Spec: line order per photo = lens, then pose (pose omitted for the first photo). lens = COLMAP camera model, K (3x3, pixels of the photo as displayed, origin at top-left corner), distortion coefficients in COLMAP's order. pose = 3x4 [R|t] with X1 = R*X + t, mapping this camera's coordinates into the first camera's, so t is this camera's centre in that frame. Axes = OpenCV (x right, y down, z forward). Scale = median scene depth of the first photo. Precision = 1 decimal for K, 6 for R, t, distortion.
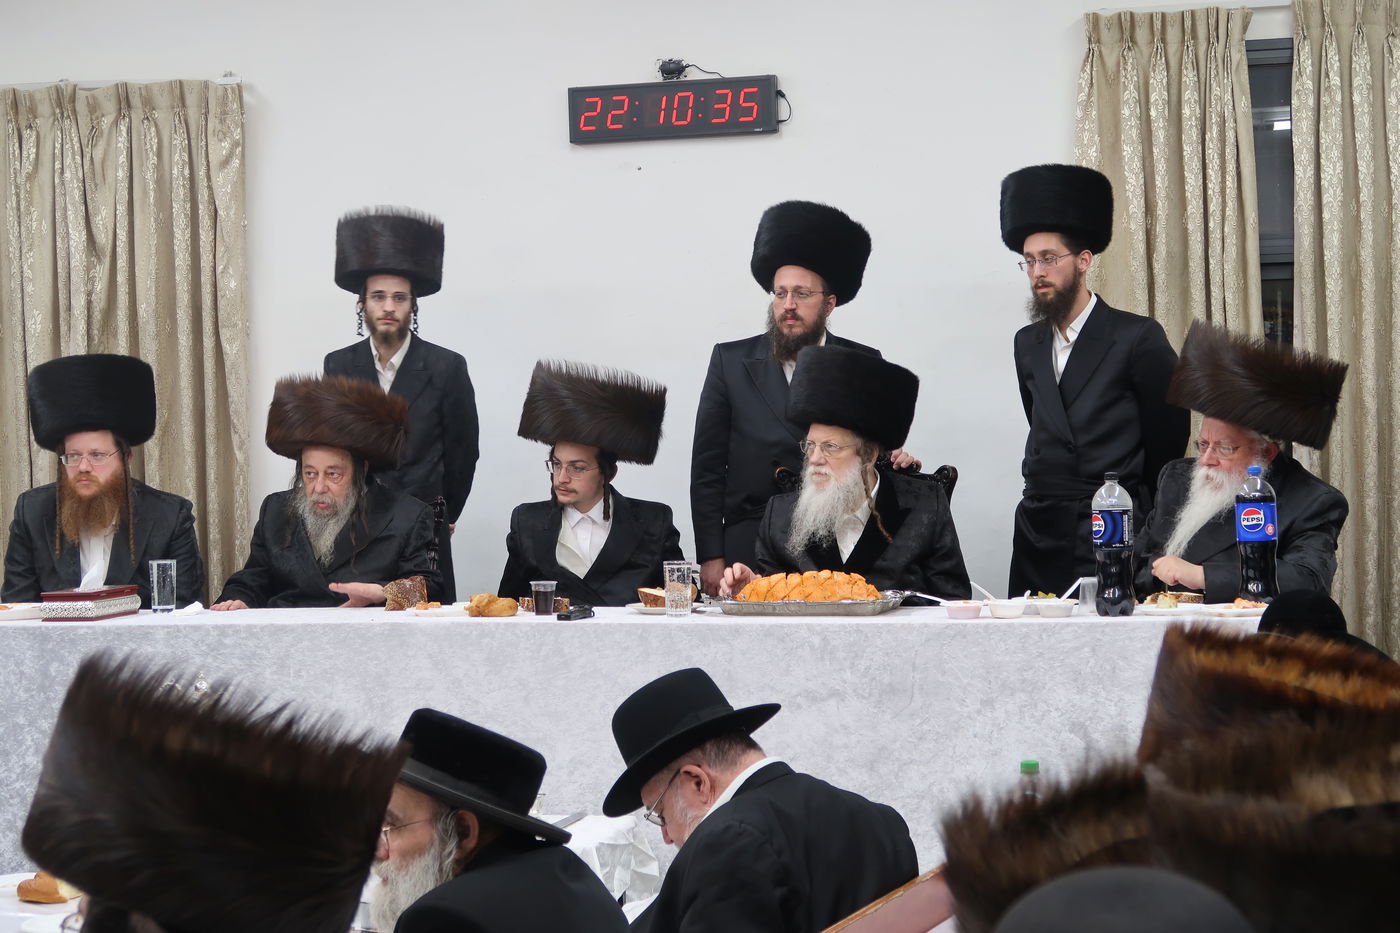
lens RADIAL K [[2485.4, 0, 692.7], [0, 2485.4, 496.7], [0, 0, 1]] dist [0.013904, 0.000000]
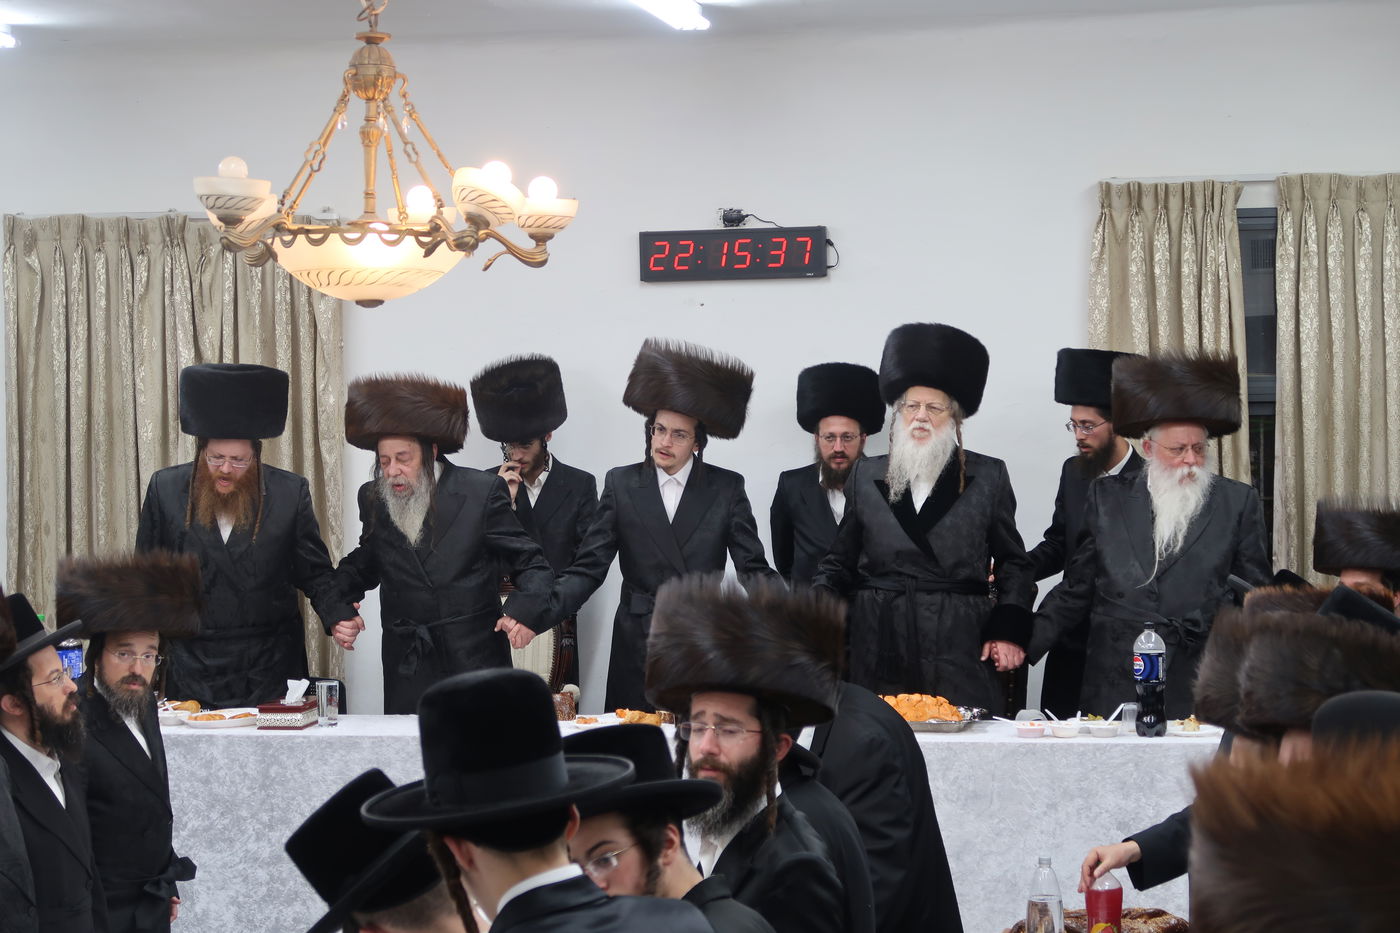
lens RADIAL K [[2842.0, 0, 712.1], [0, 2842.0, 505.9], [0, 0, 1]] dist [0.020885, 0.000000]
pose [[0.997800, 0.006653, 0.065967, -0.107083], [-0.007799, 0.999823, 0.017133, -0.066458], [-0.065842, -0.017610, 0.997675, -0.304312]]
